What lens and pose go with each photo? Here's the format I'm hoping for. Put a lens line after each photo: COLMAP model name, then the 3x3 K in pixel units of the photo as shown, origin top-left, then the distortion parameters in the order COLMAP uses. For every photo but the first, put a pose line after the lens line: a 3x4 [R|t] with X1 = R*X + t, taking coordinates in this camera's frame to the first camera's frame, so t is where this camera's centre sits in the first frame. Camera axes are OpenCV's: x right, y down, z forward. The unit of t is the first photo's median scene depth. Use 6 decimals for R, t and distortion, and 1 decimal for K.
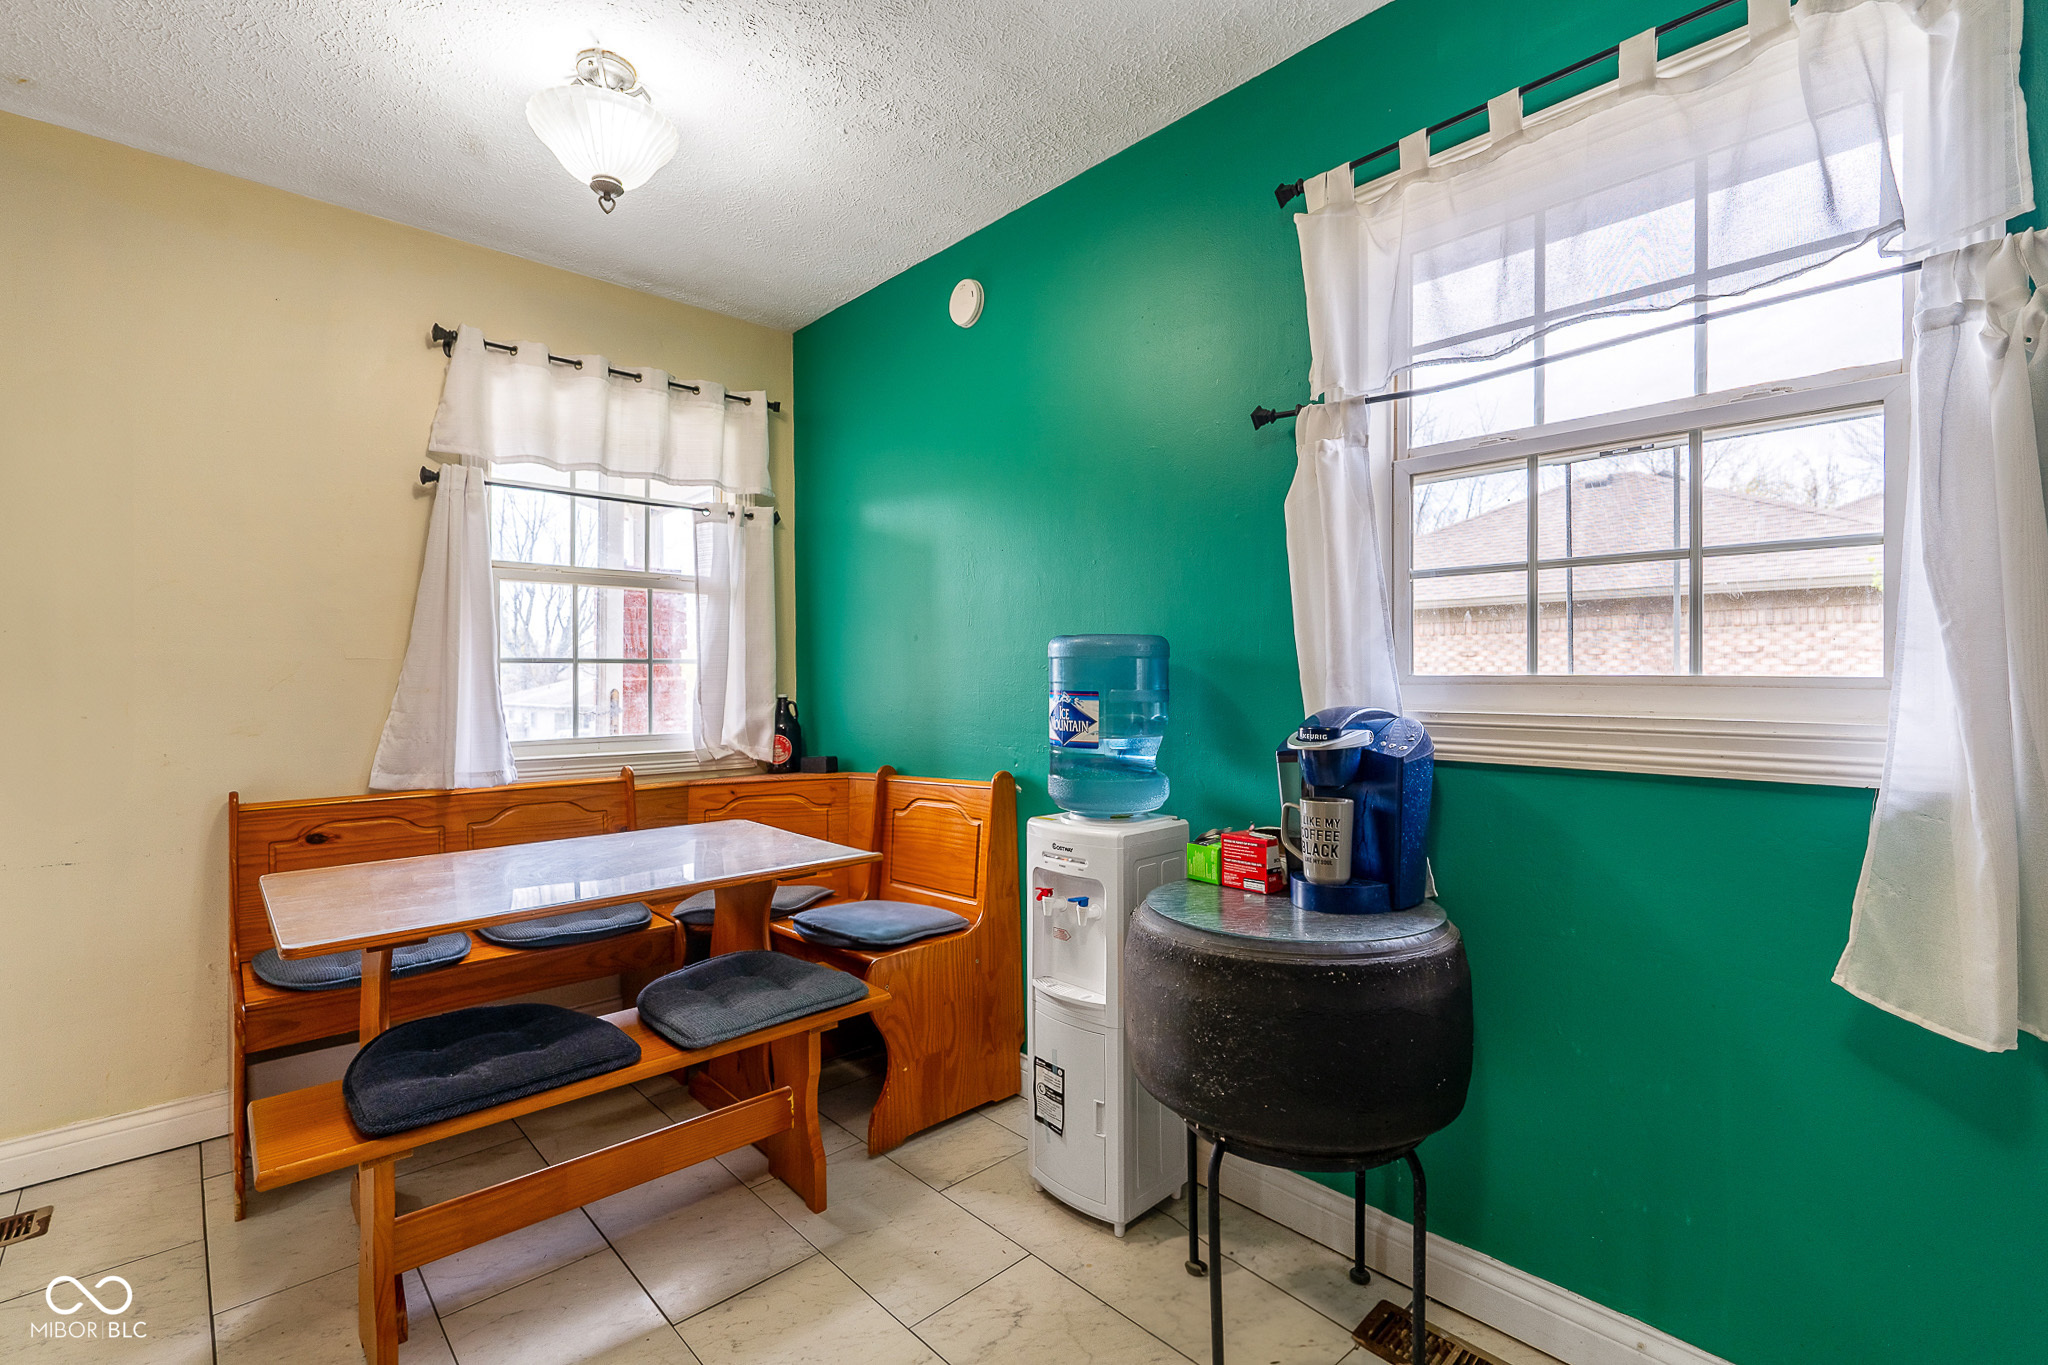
lens RADIAL K [[922.8, 0, 1018.2], [0, 922.8, 684.9], [0, 0, 1]] dist [-0.000233, -0.000036]
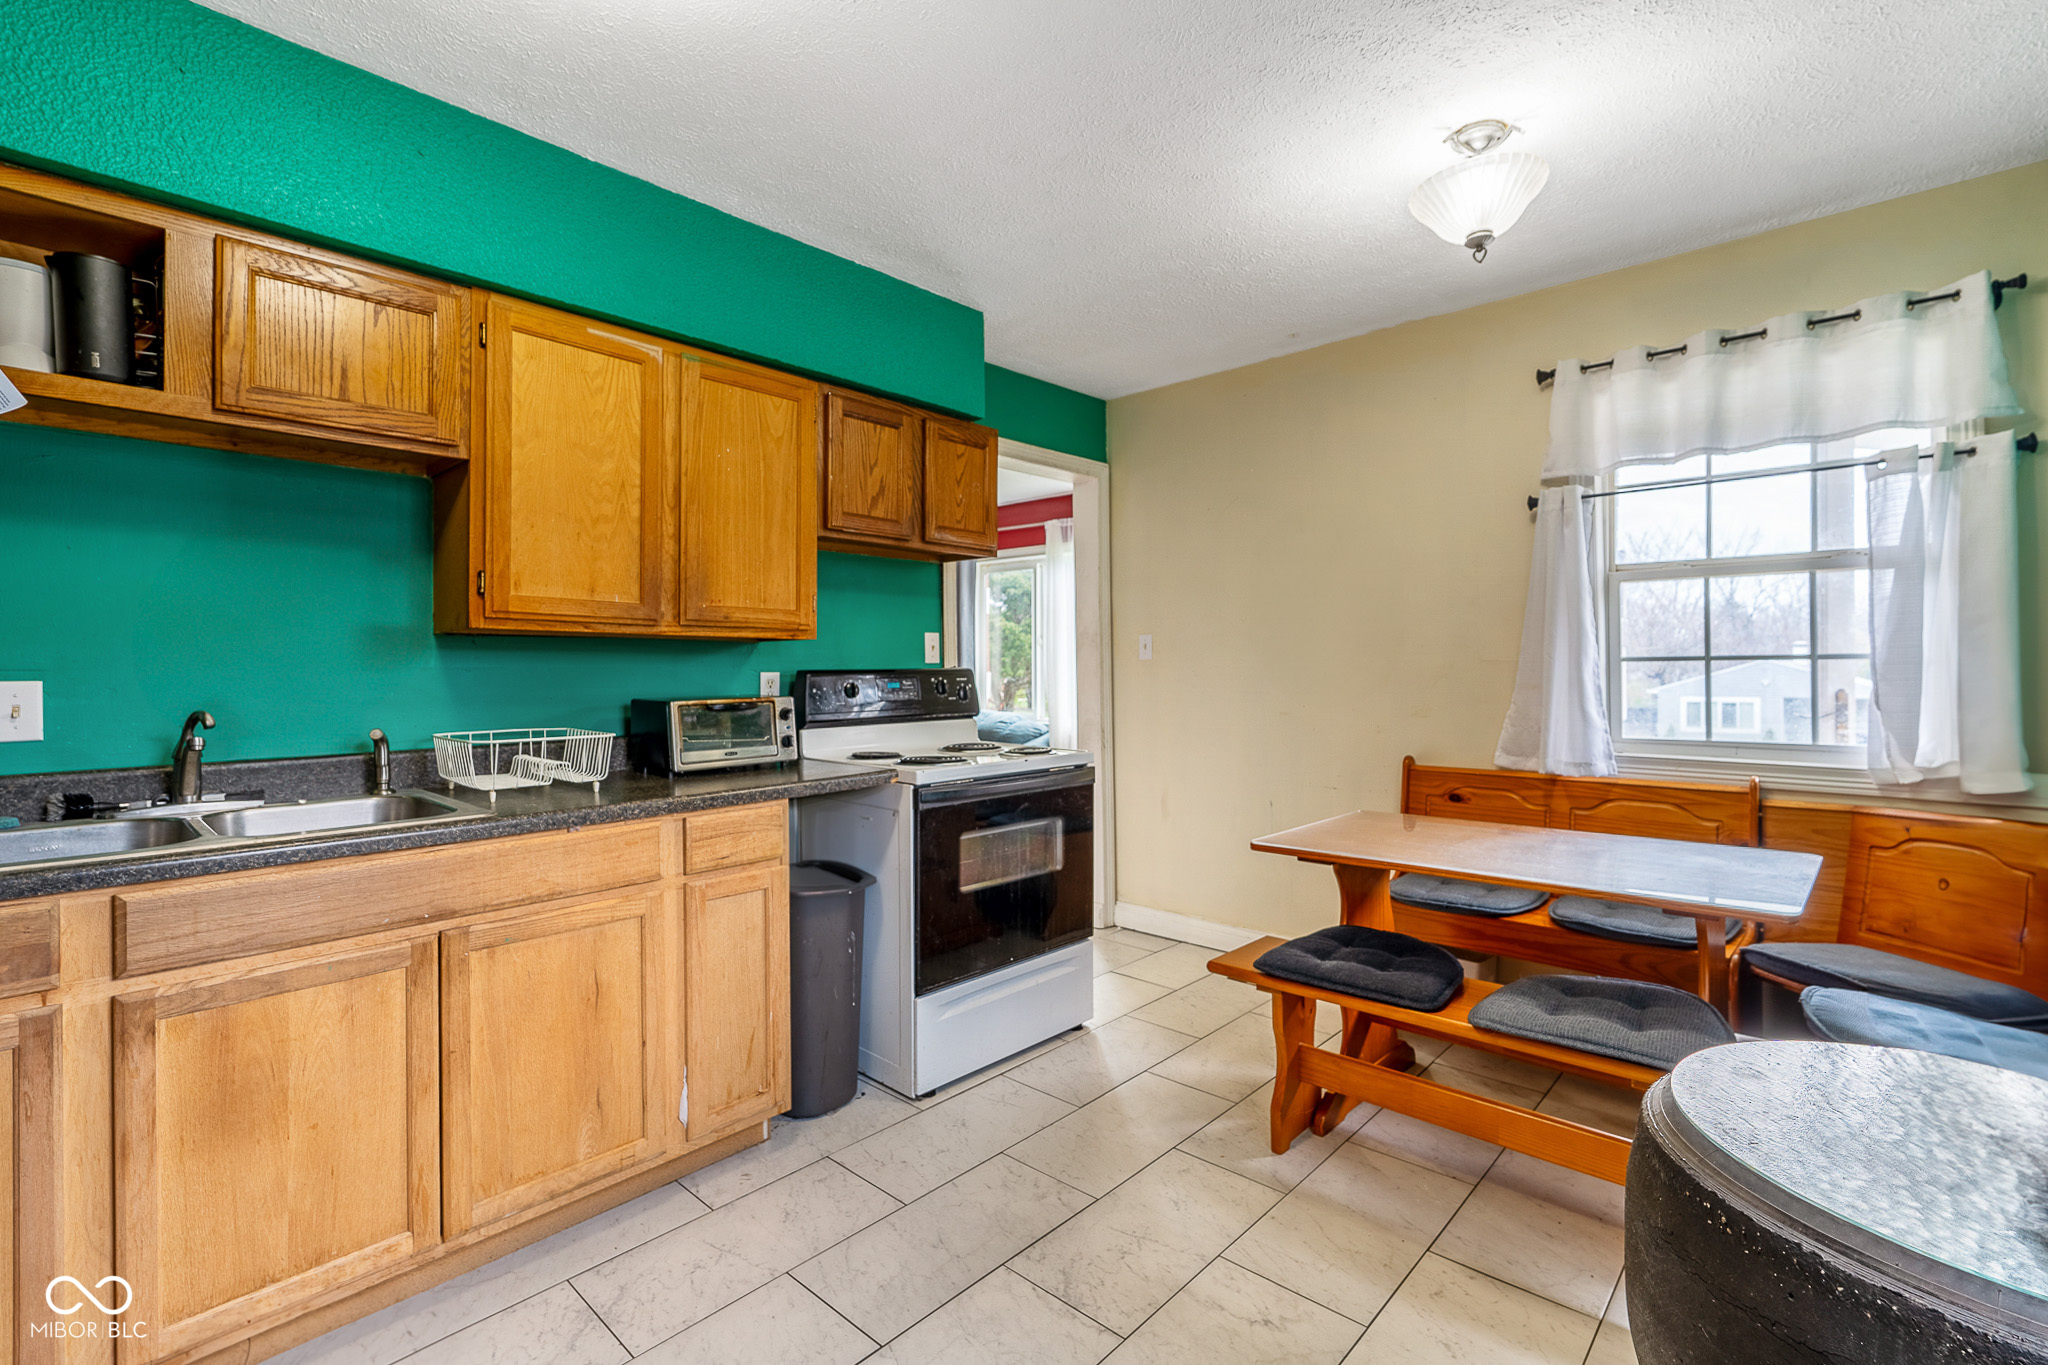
lens RADIAL K [[902.2, 0, 1024.0], [0, 902.2, 682.5], [0, 0, 1]] dist [-0.001478, 0.000007]
pose [[0.072025, 0.012765, -0.997321, 0.454651], [-0.005928, 0.999906, 0.012370, -0.010109], [0.997385, 0.005021, 0.072093, 0.277874]]
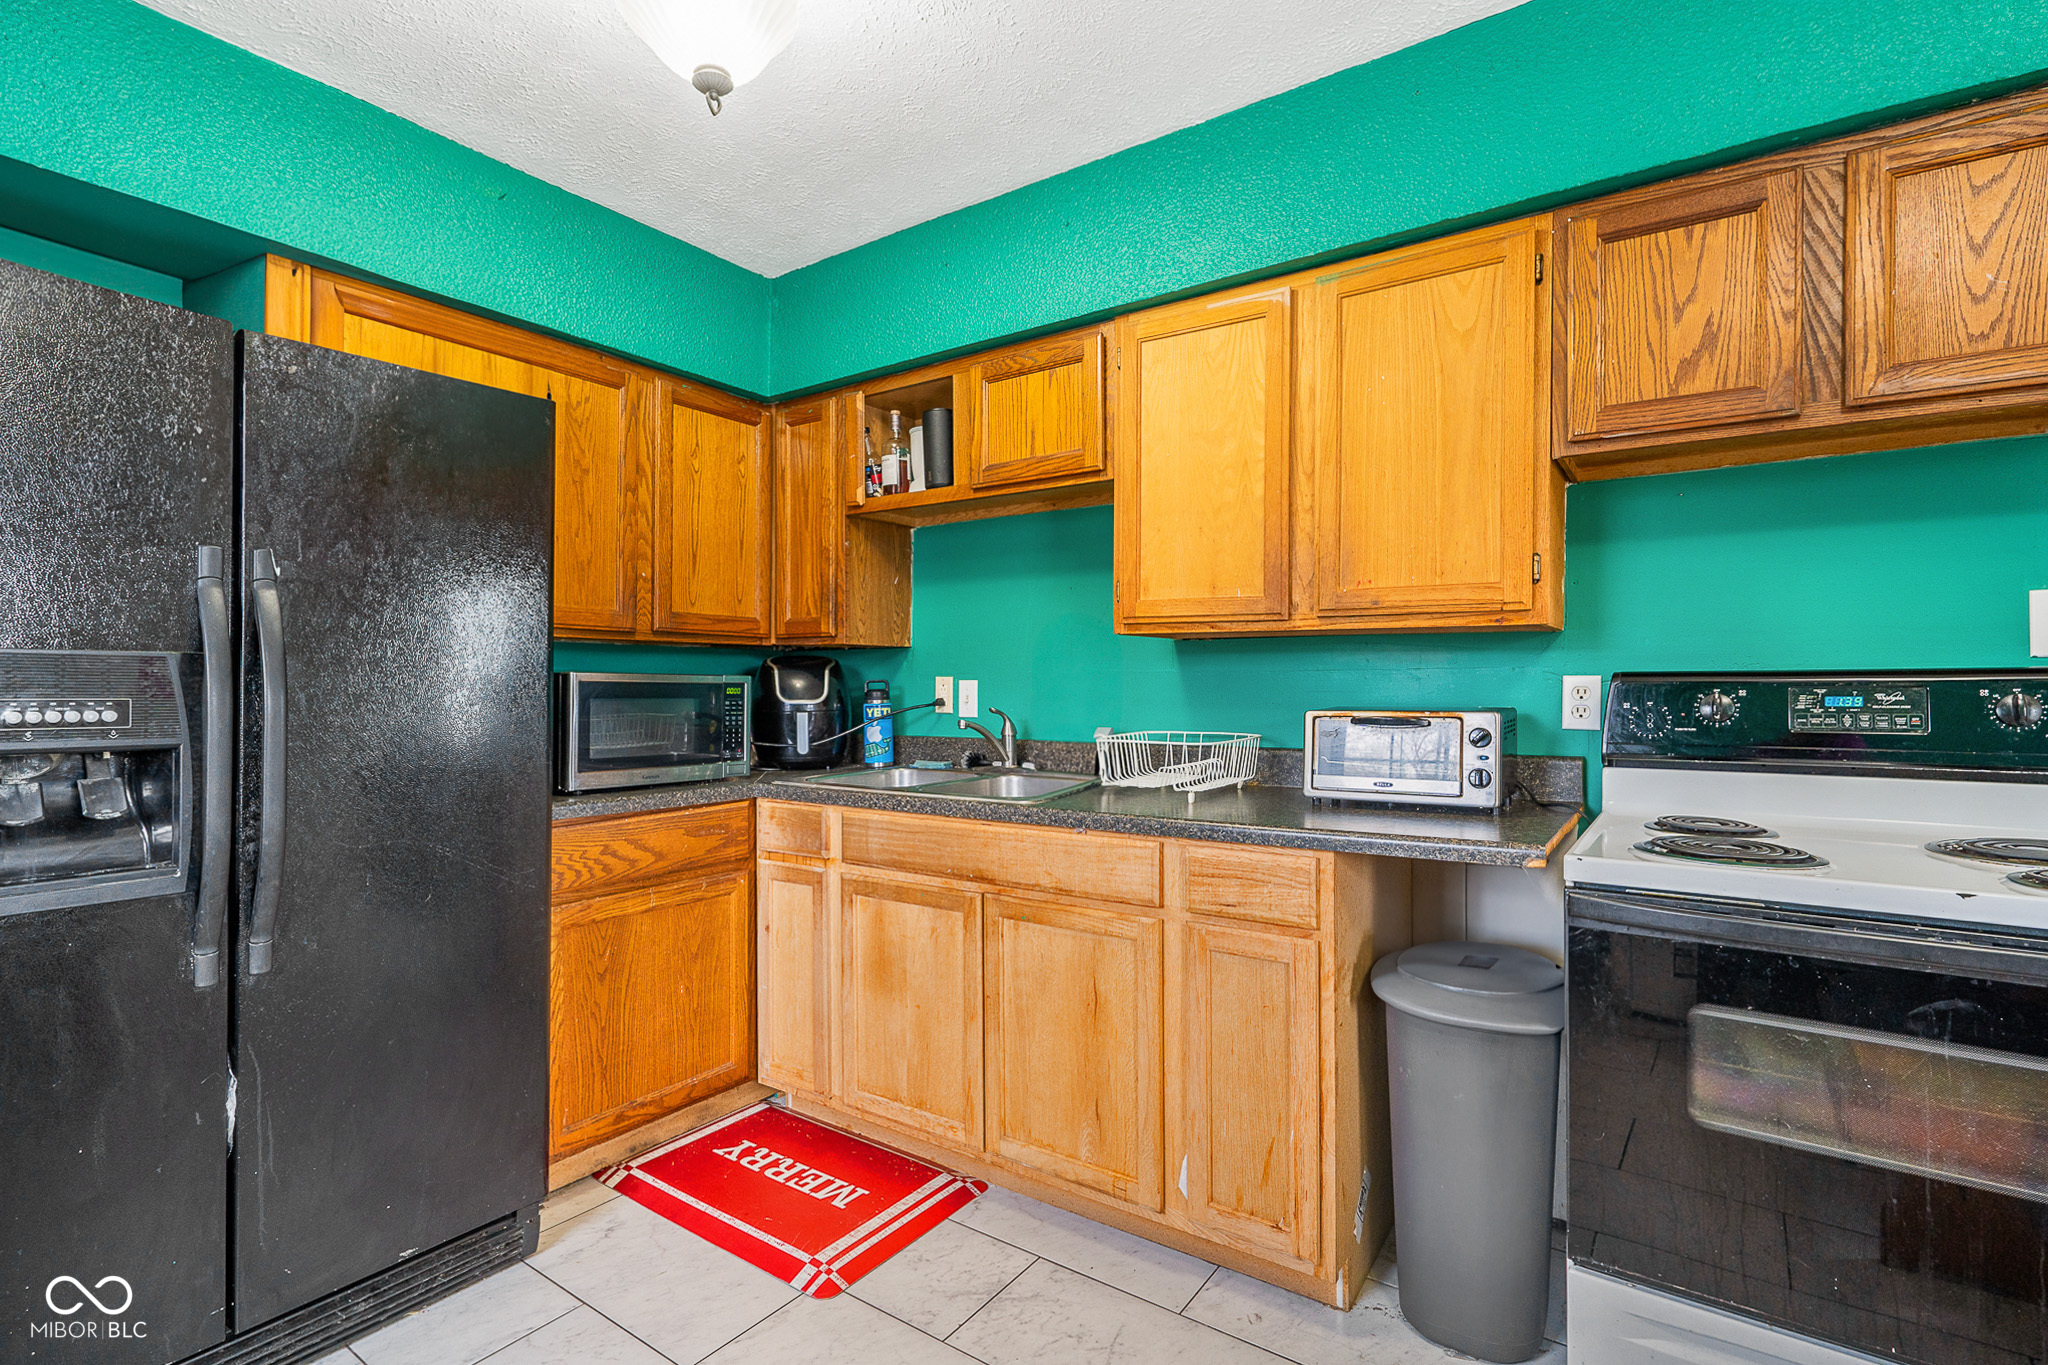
lens RADIAL K [[957.8, 0, 1020.8], [0, 957.8, 693.9], [0, 0, 1]] dist [-0.002781, -0.000270]
pose [[-0.977472, 0.005325, -0.210996, -0.126807], [-0.000300, 0.999646, 0.026622, -0.013152], [0.211063, 0.026085, -0.977124, 0.753075]]
